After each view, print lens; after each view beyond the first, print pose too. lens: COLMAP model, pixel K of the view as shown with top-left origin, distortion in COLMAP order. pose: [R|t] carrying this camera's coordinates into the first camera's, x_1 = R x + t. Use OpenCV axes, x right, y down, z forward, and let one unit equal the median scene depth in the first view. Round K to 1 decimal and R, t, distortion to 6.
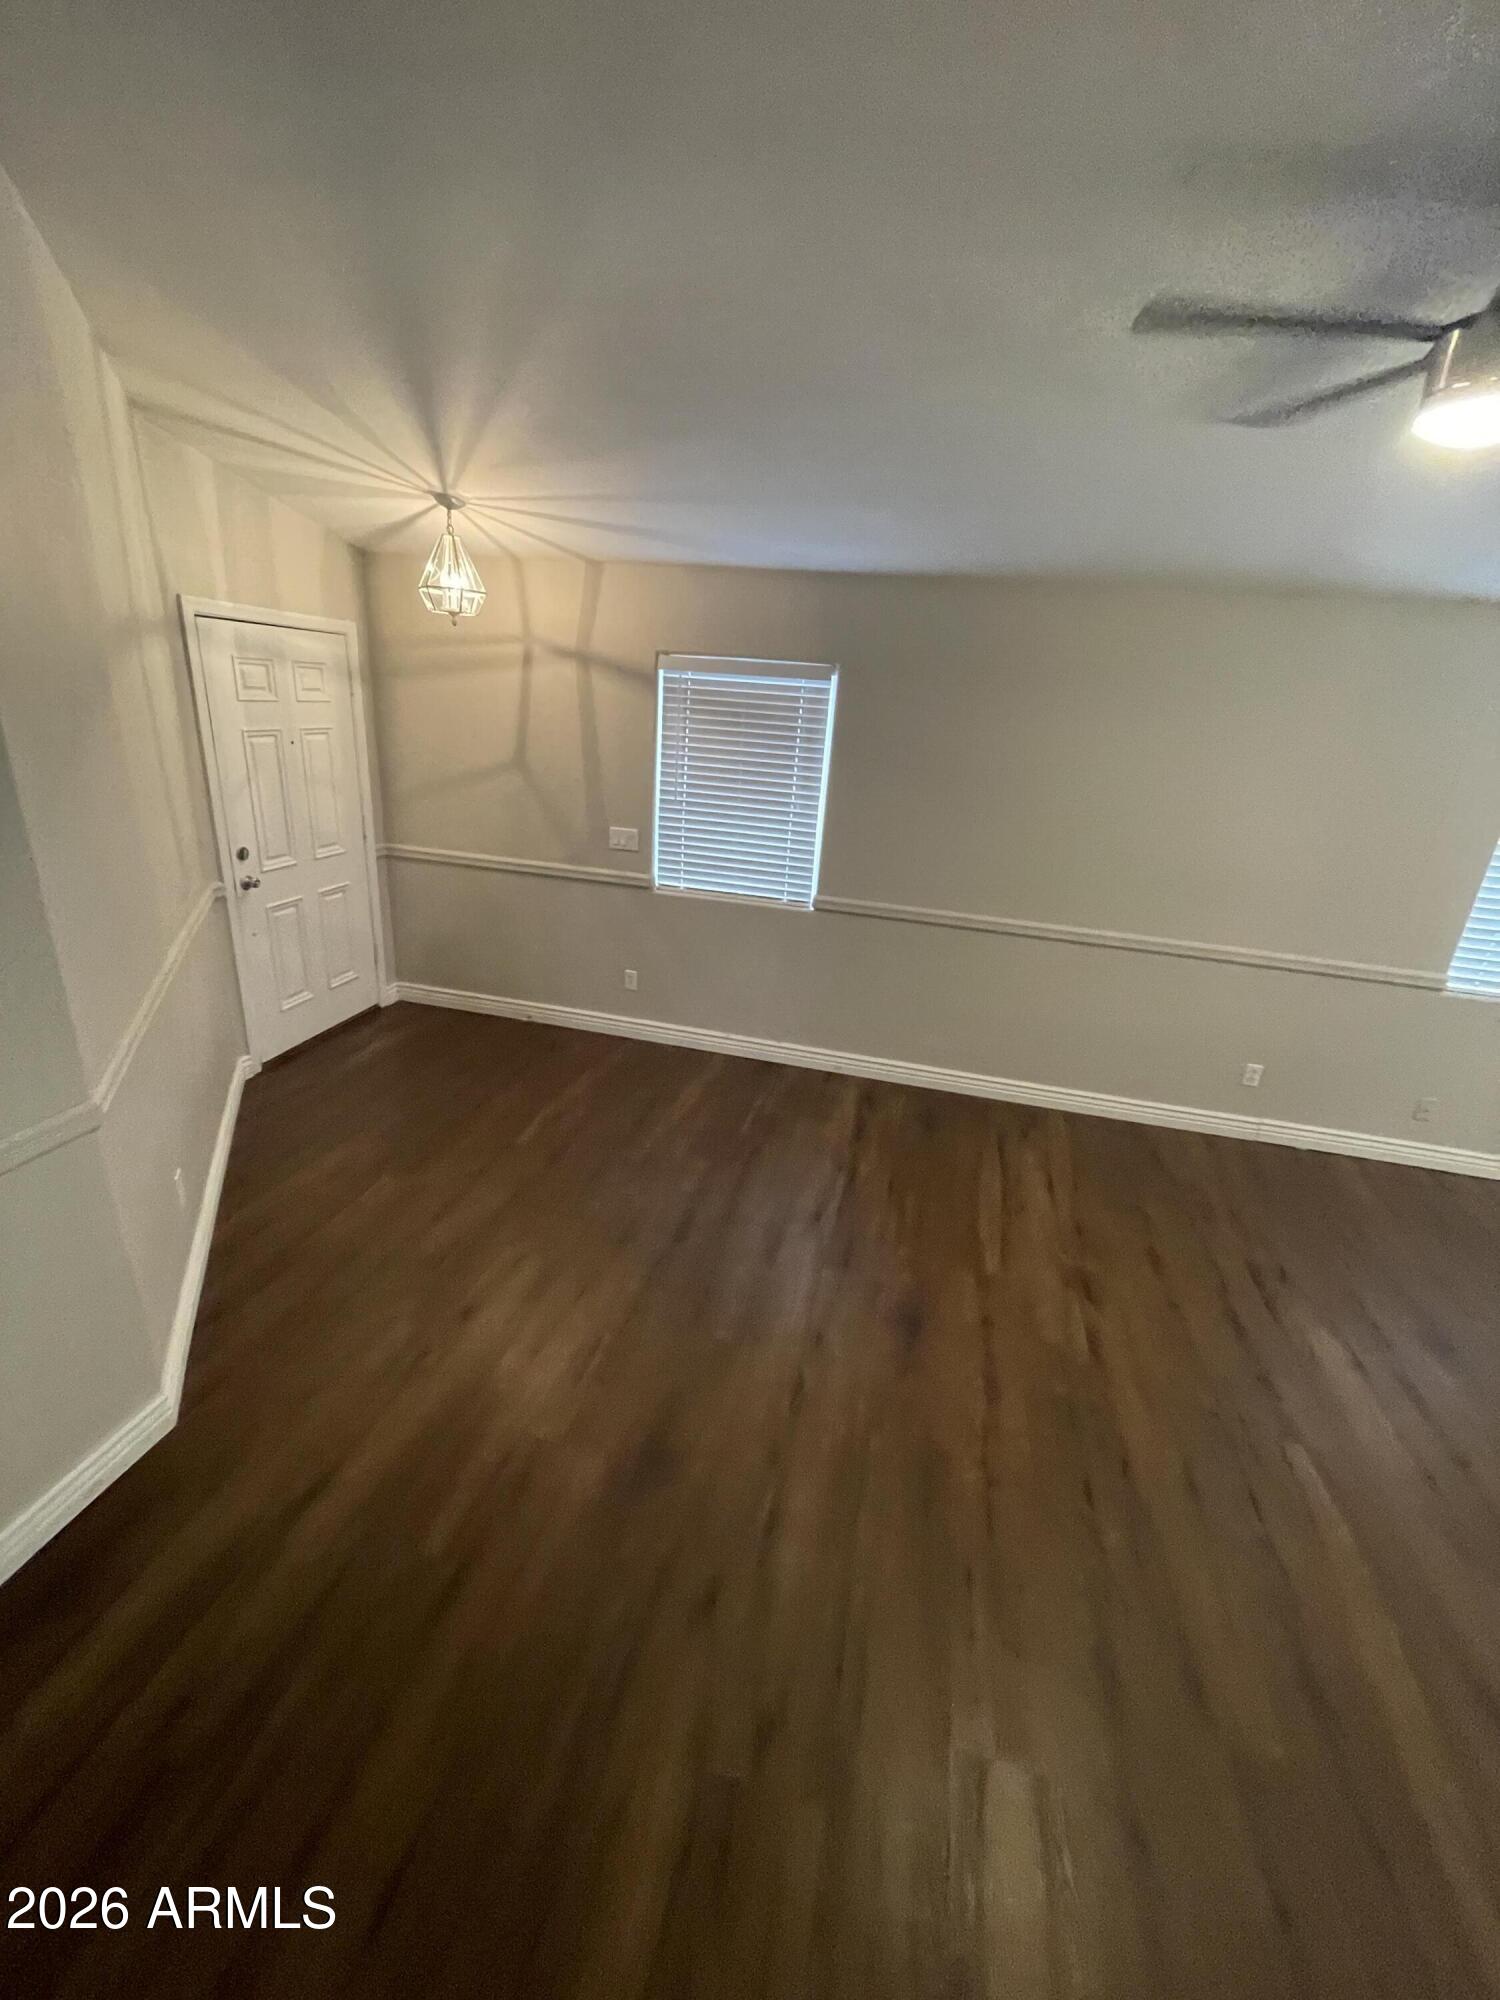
lens RADIAL K [[819.7, 0, 756.7], [0, 819.7, 989.7], [0, 0, 1]] dist [-0.001449, -0.000081]
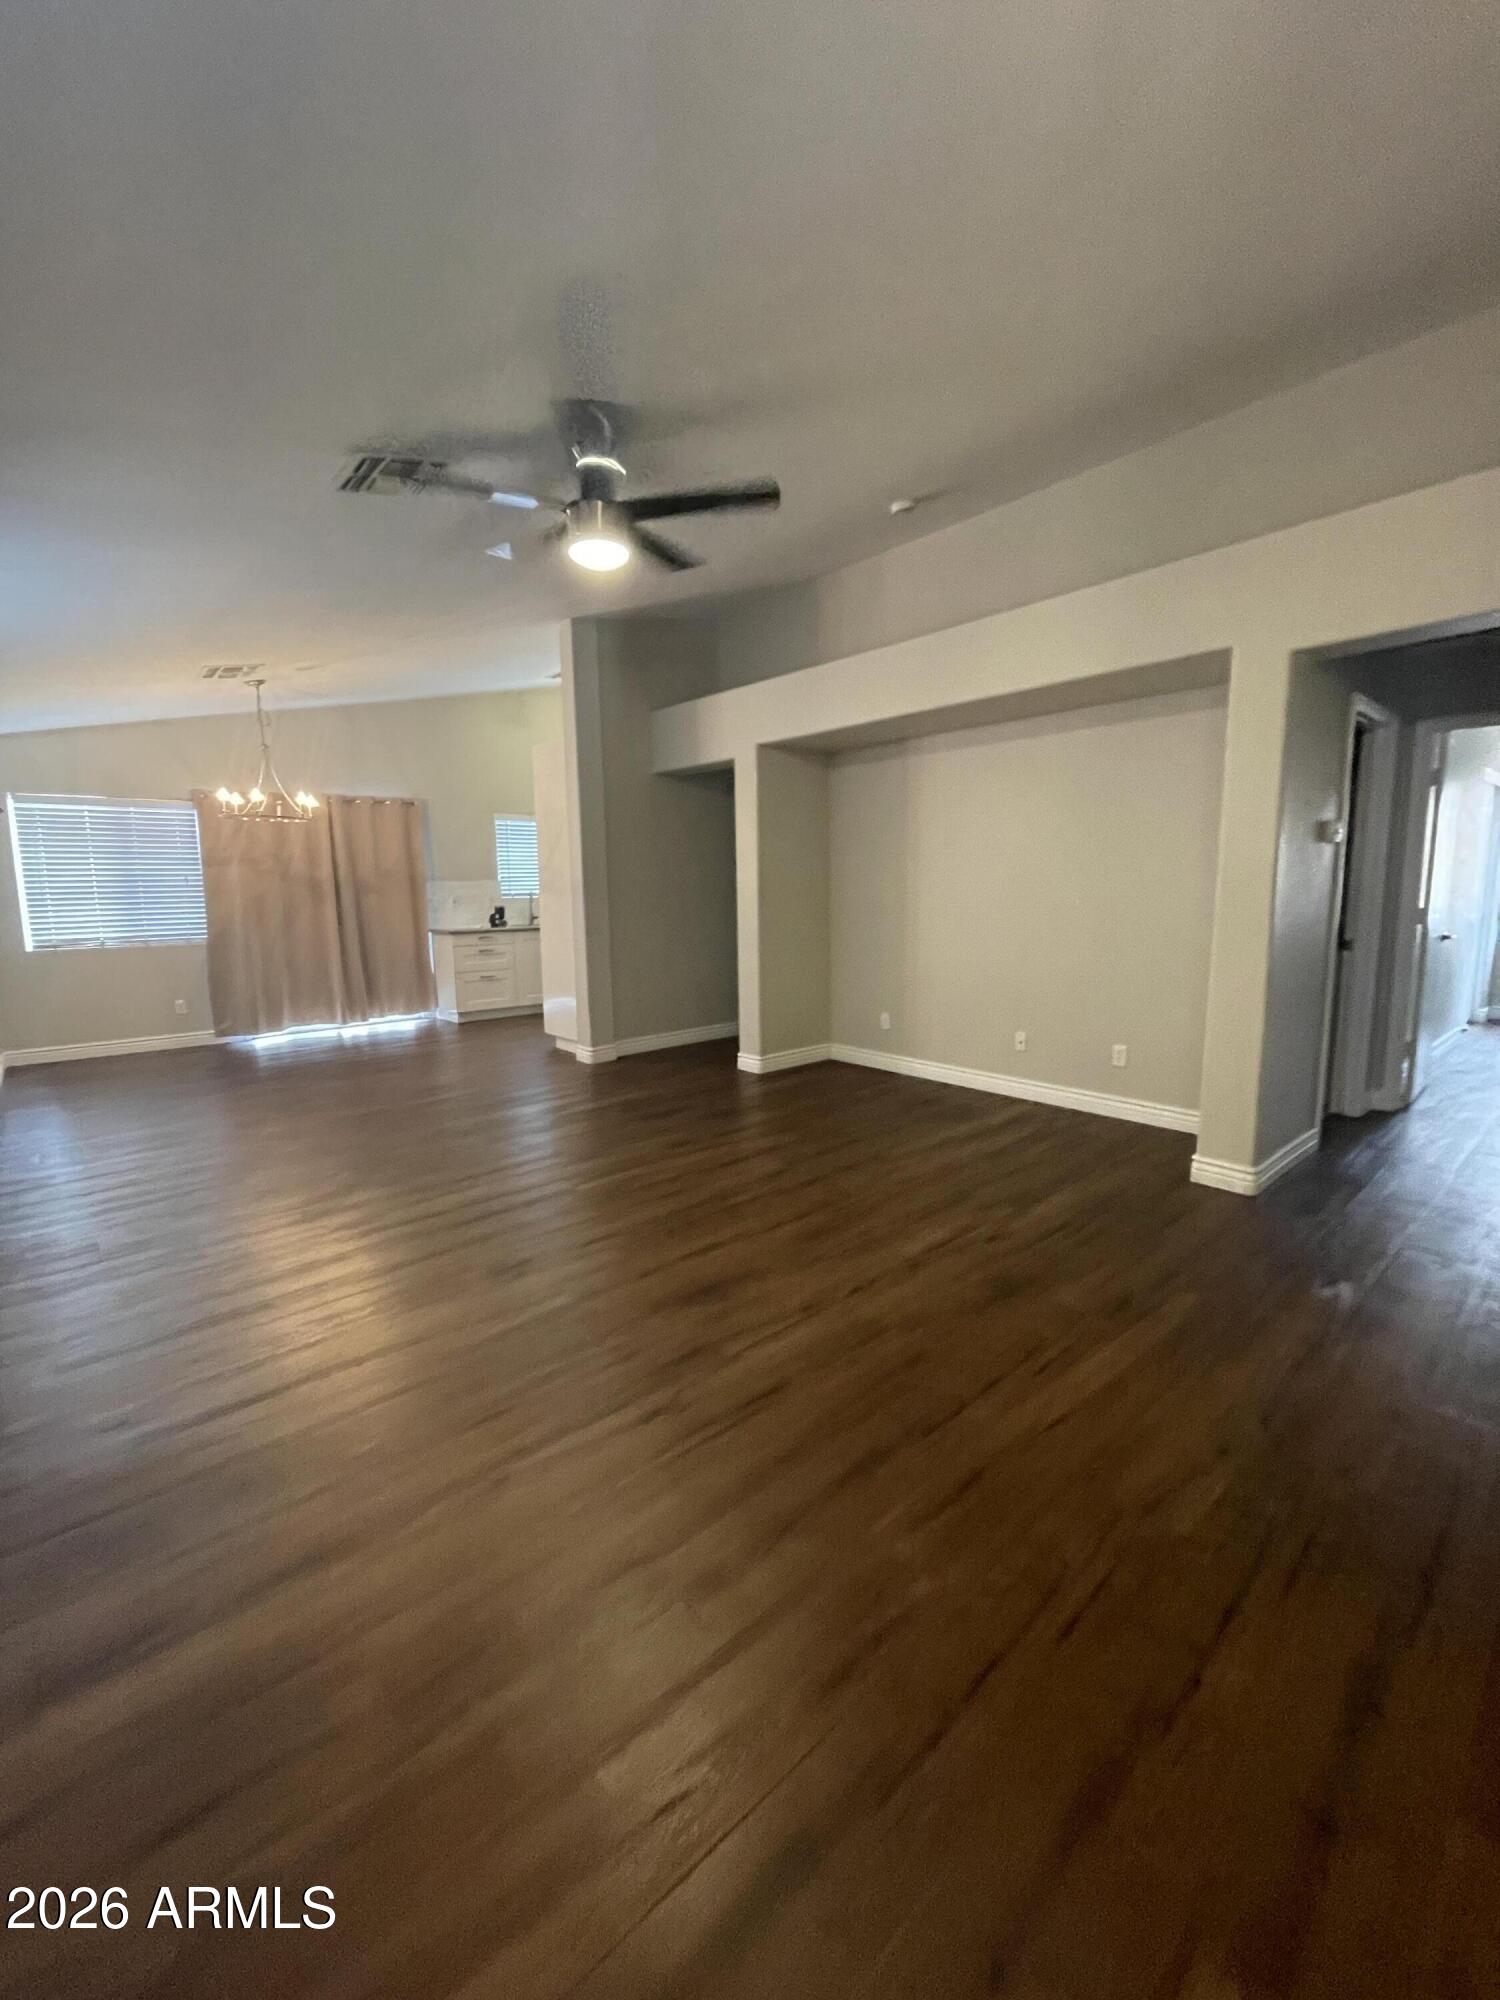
lens RADIAL K [[815.1, 0, 750.0], [0, 815.1, 1000.0], [0, 0, 1]] dist [-0.000126, -0.000037]
pose [[-0.812810, -0.136347, 0.566347, -0.254598], [0.162346, 0.880683, 0.445018, -0.236171], [-0.559449, 0.453660, -0.693692, 1.064076]]
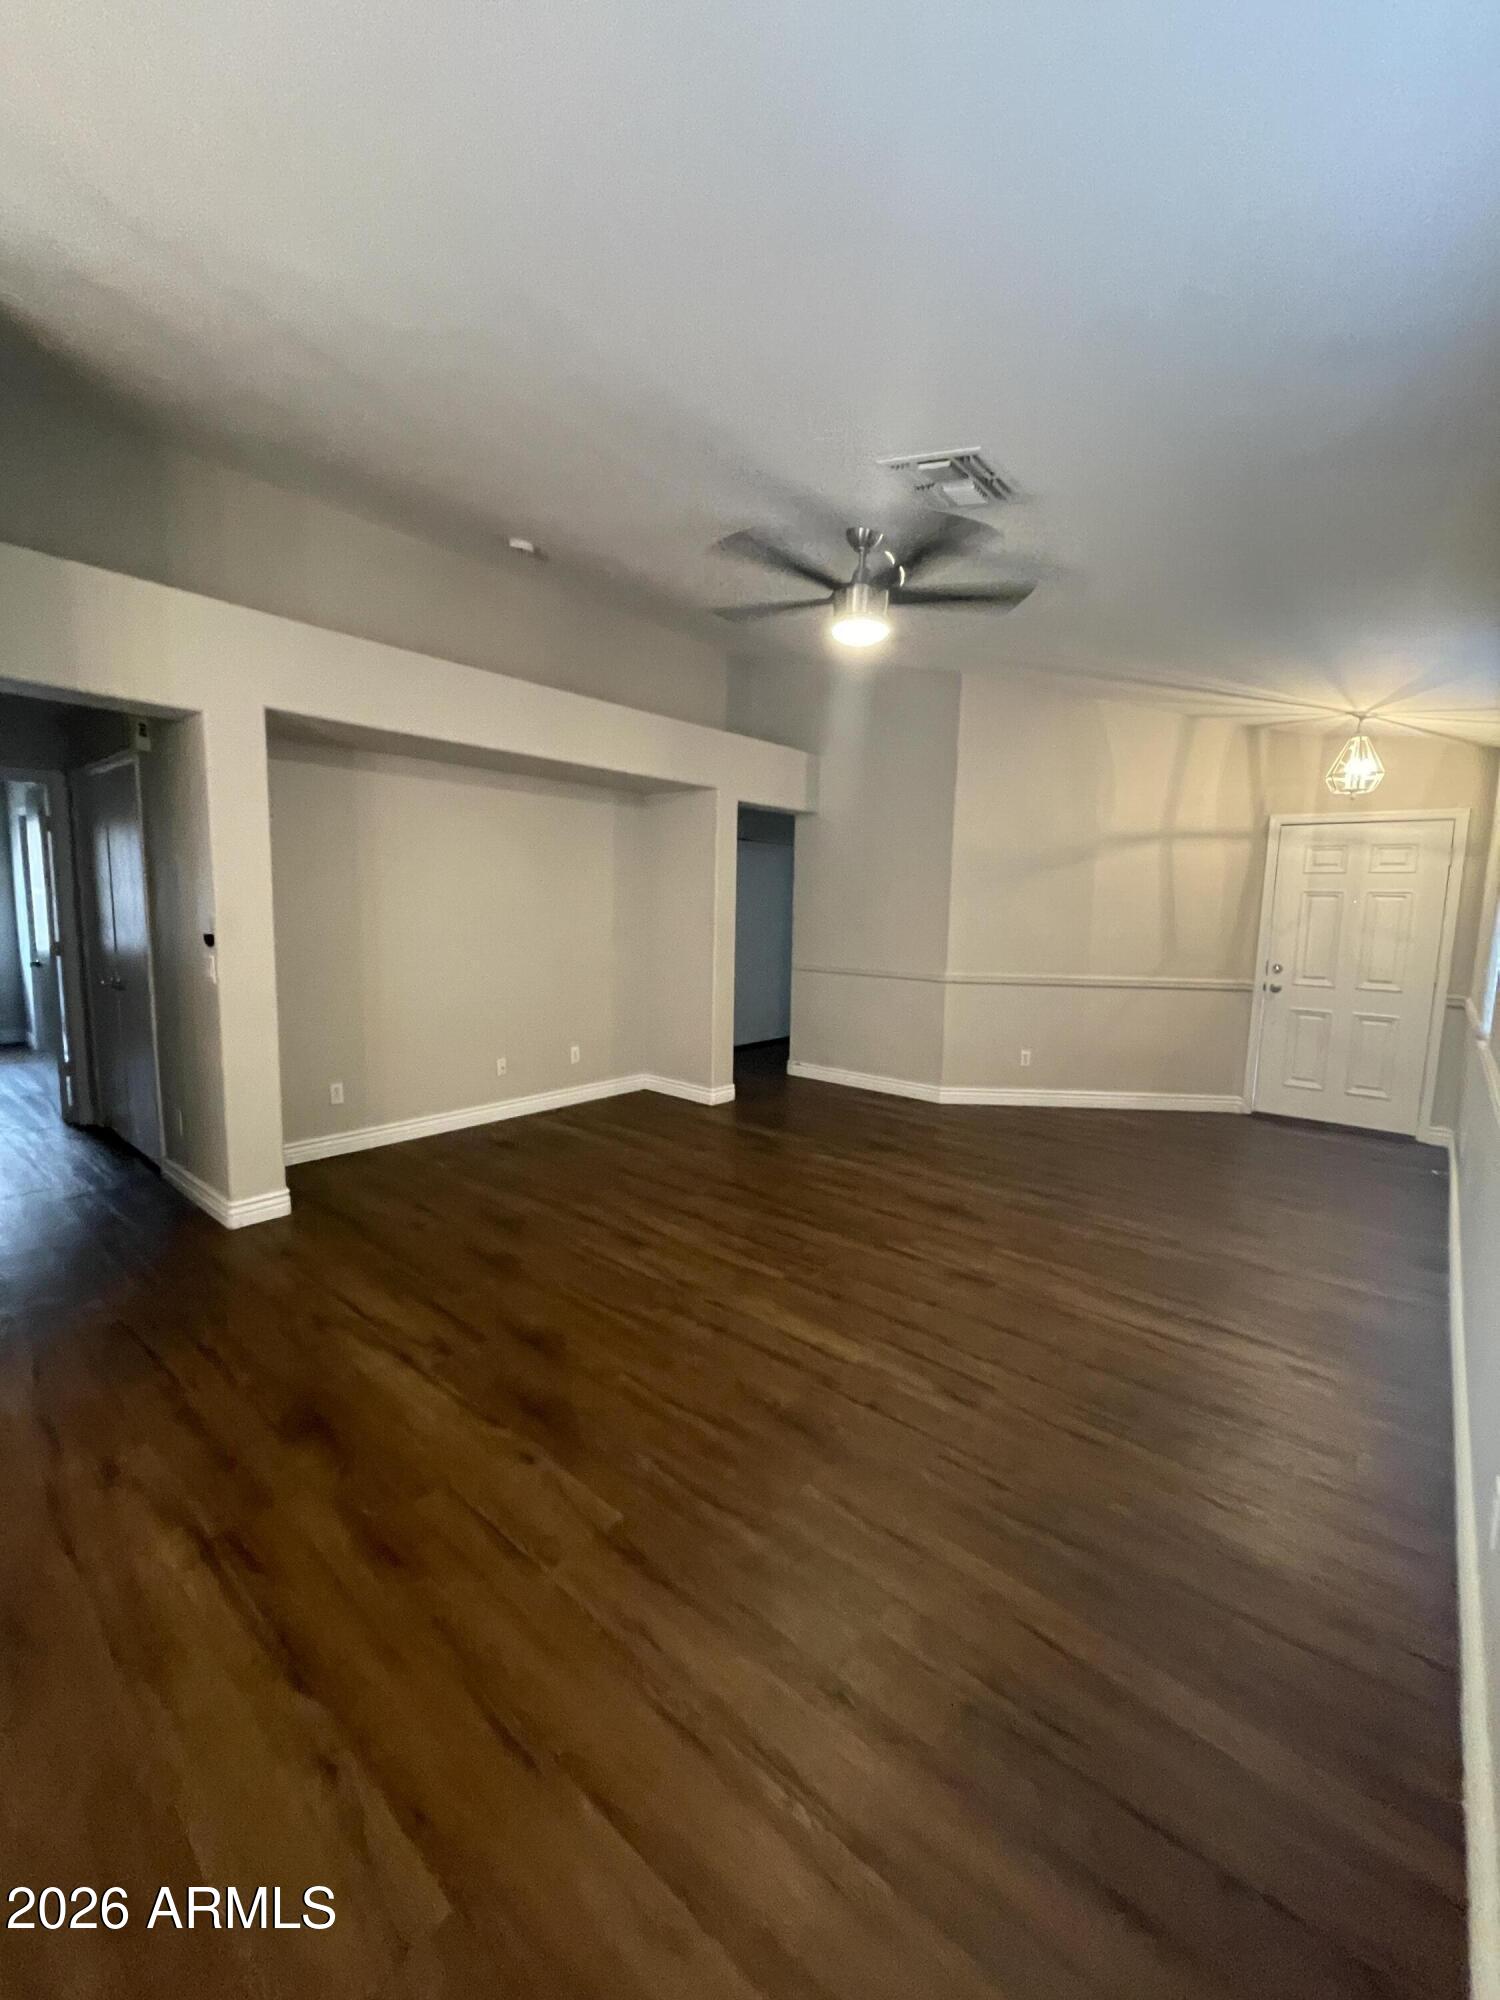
lens RADIAL K [[803.8, 0, 738.7], [0, 803.8, 996.5], [0, 0, 1]] dist [-0.000431, -0.000027]
pose [[-0.459124, 0.023399, -0.888064, 1.155317], [-0.352860, 0.912611, 0.206473, -0.071715], [0.815288, 0.408159, -0.410745, 0.804022]]
